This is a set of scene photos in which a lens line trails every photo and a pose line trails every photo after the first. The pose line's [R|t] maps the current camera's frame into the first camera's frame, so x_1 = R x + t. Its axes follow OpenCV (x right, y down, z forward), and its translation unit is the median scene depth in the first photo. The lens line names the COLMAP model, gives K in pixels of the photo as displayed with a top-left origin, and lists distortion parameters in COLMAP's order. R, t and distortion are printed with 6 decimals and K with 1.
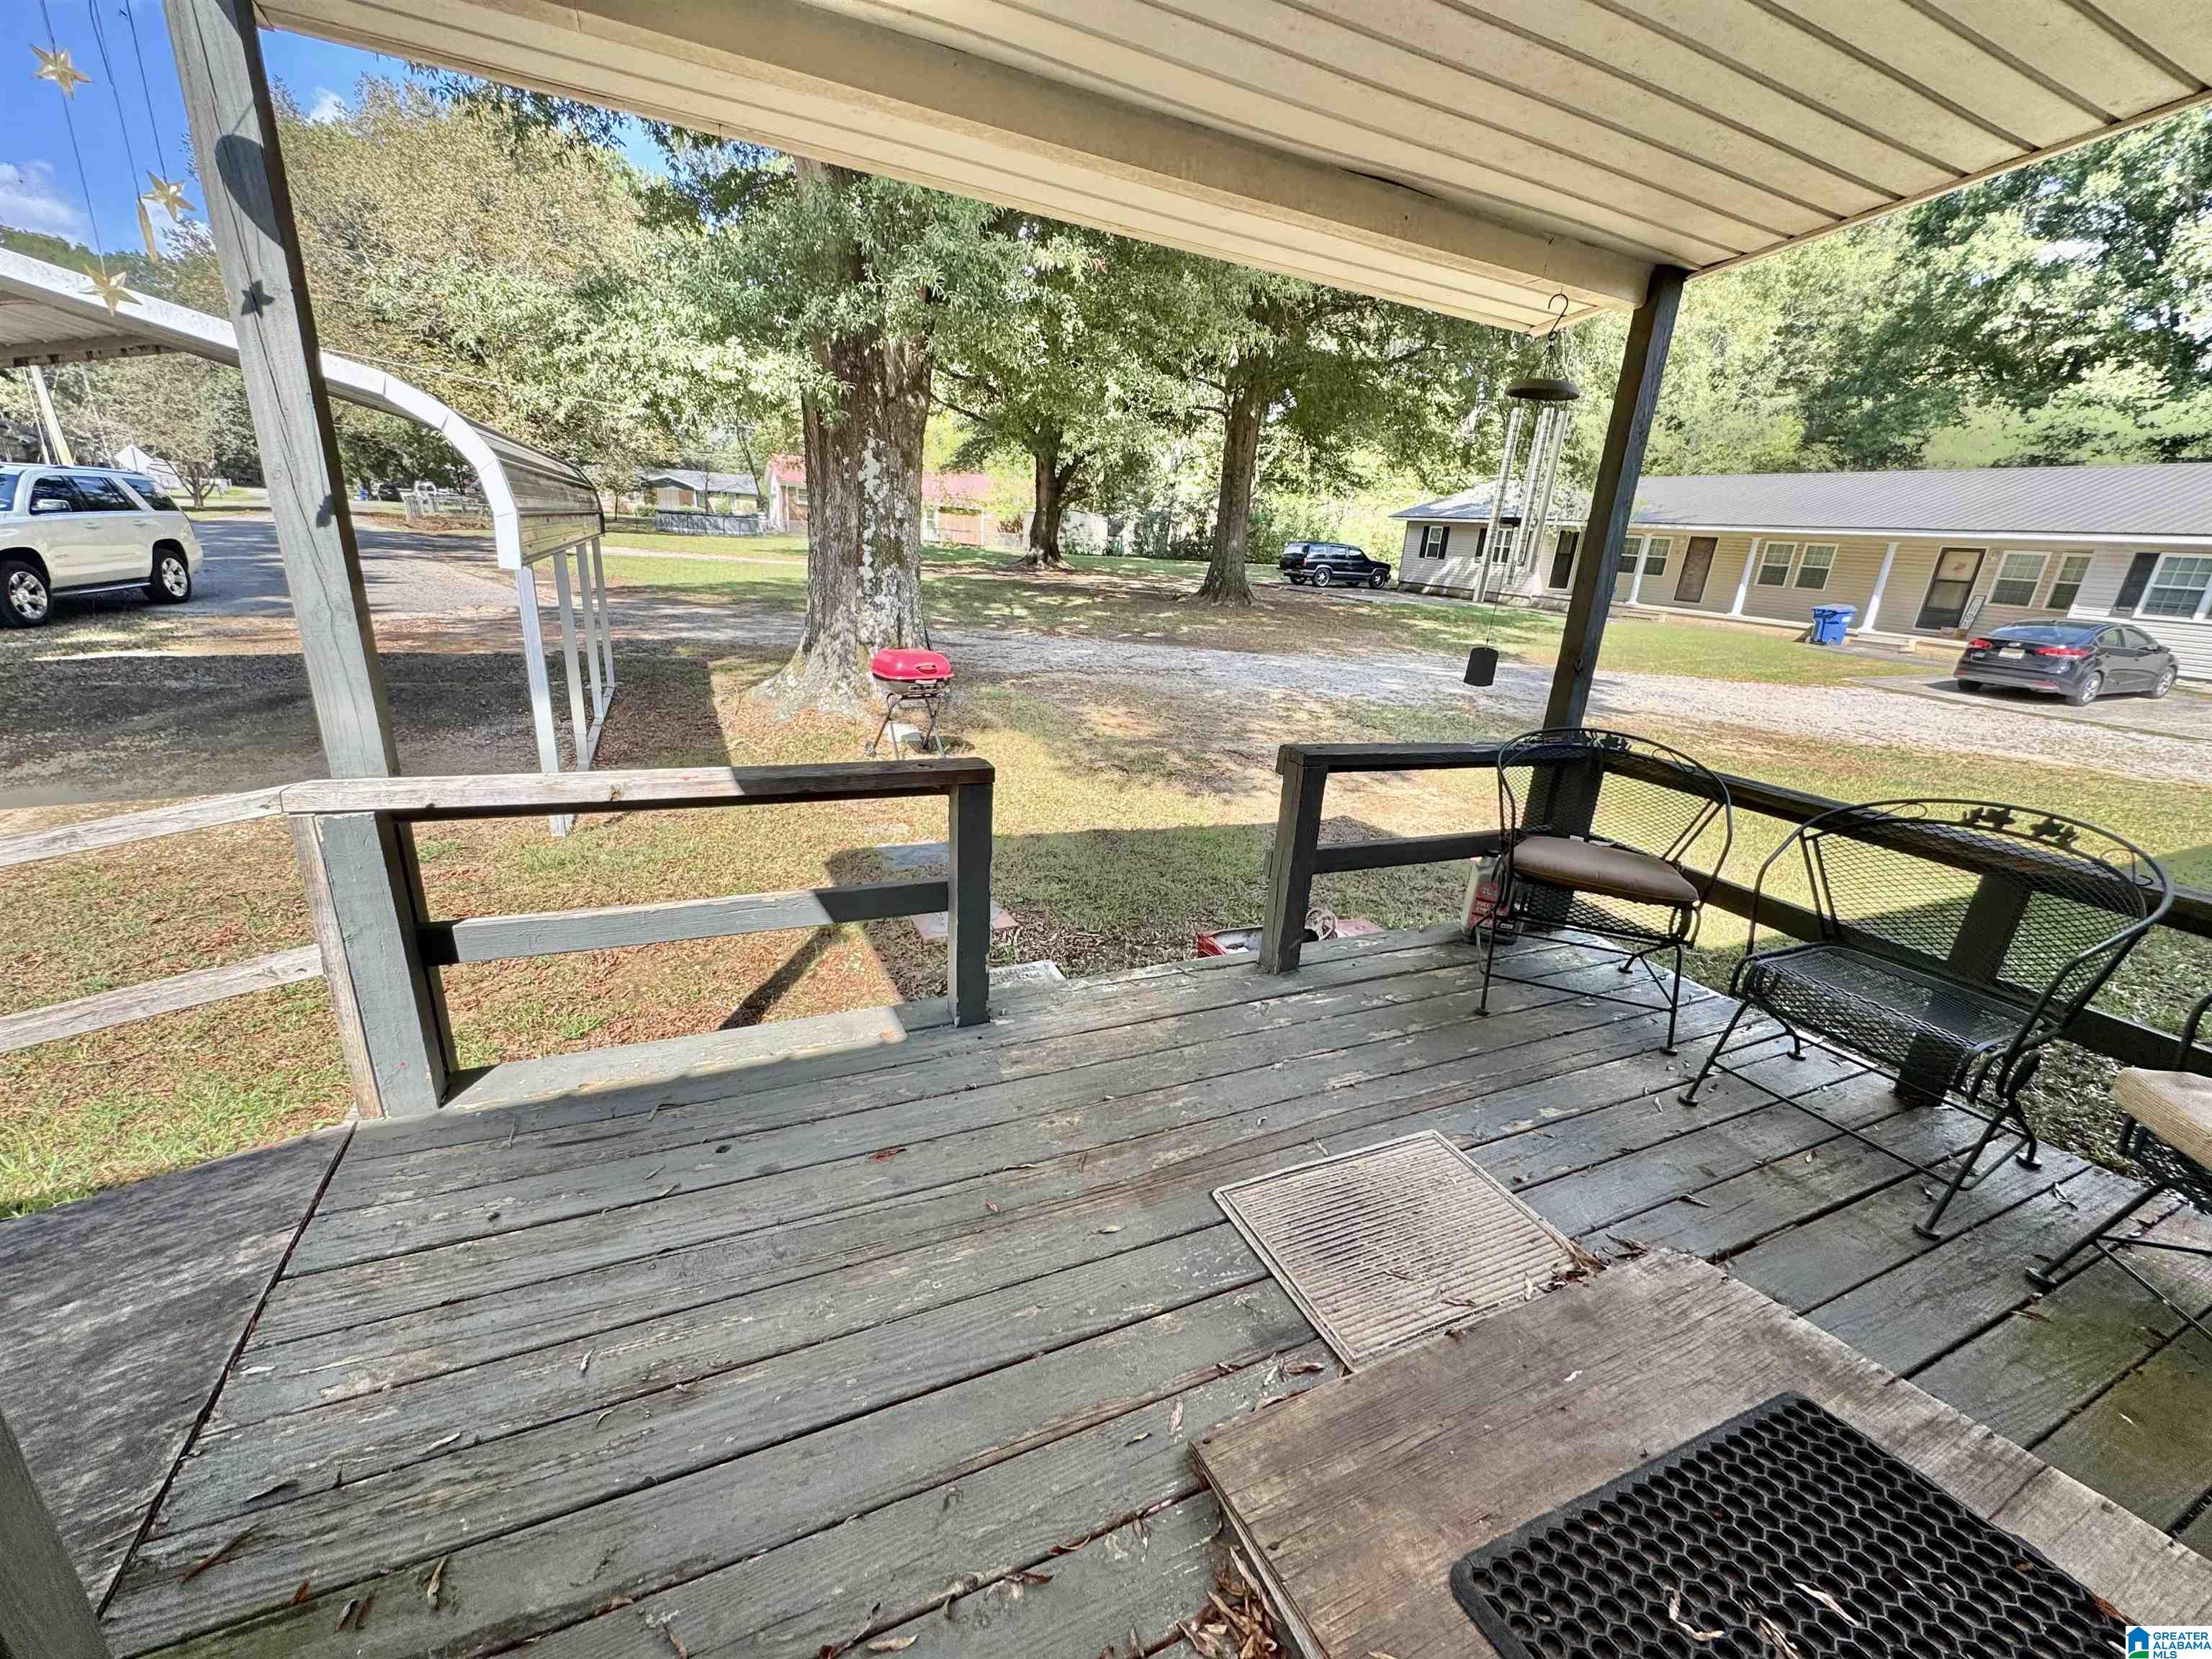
lens RADIAL K [[889.8, 0, 1109.3], [0, 889.8, 829.2], [0, 0, 1]] dist [0.000861, 0.000383]
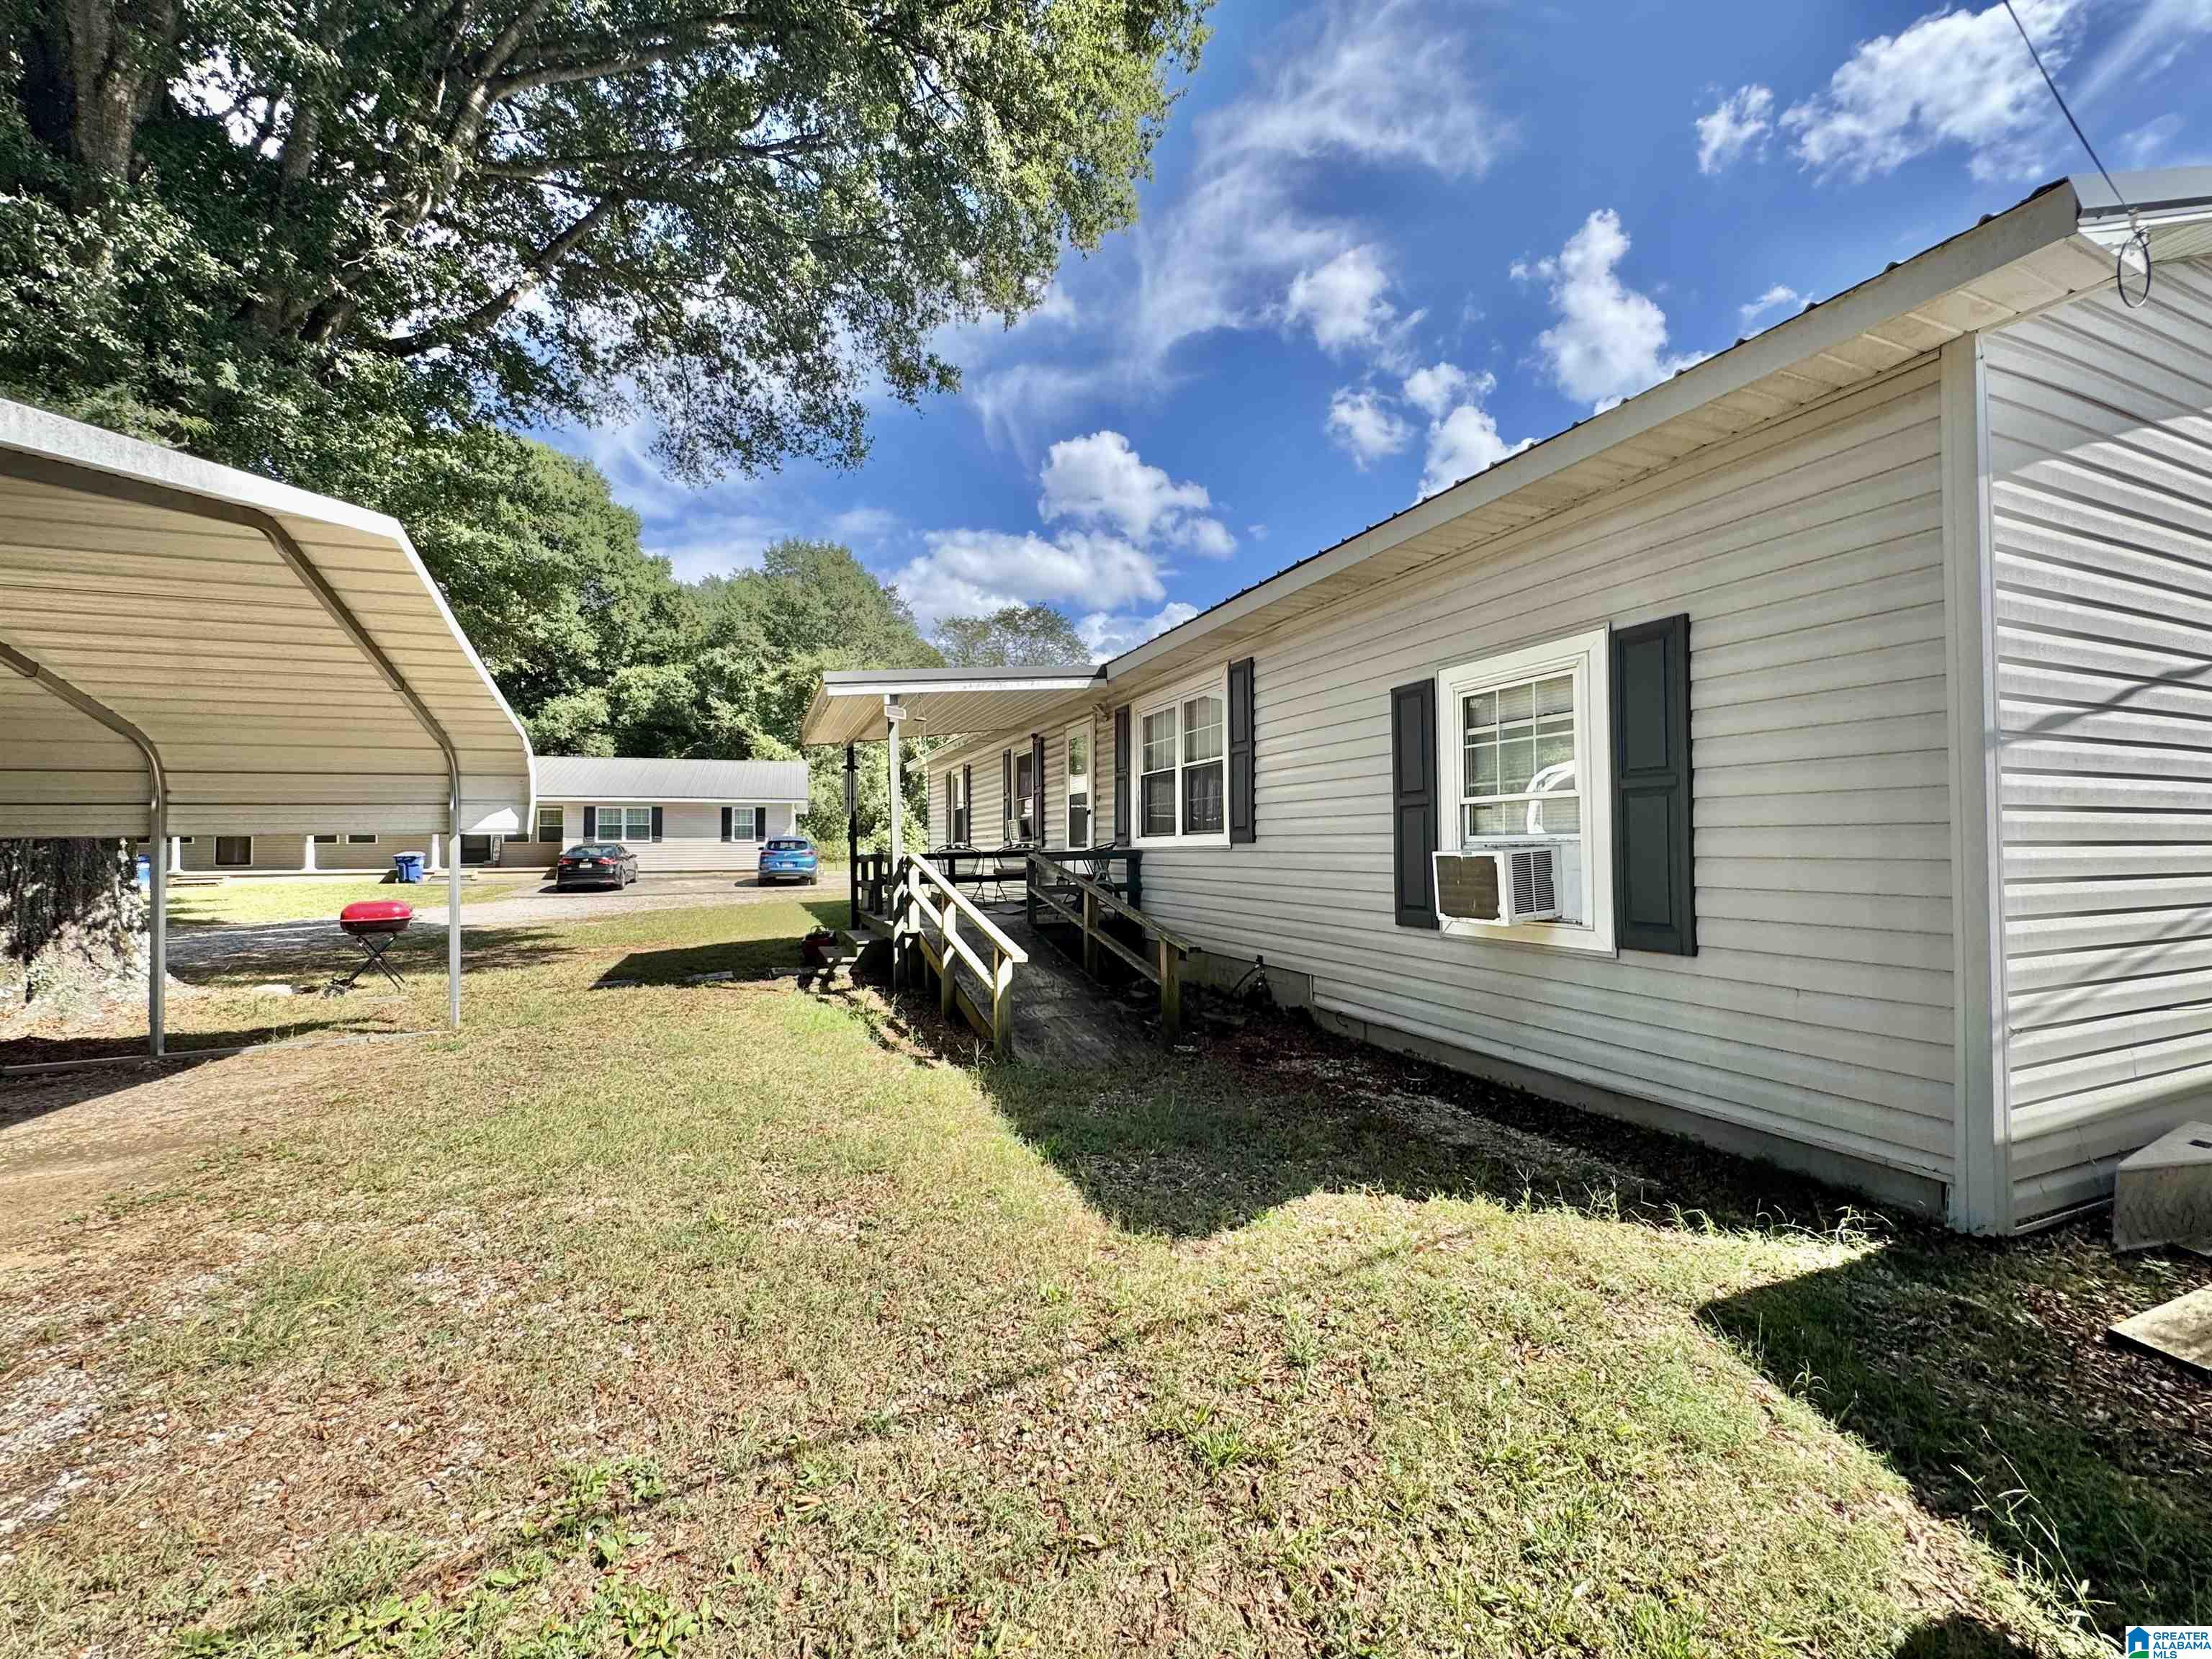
lens RADIAL K [[889.8, 0, 1109.2], [0, 889.8, 828.6], [0, 0, 1]] dist [0.000861, 0.000383]
pose [[0.038404, -0.051991, 0.997909, -1.176213], [0.330569, 0.943079, 0.036413, 0.001474], [-0.943000, 0.328480, 0.053405, -0.068124]]
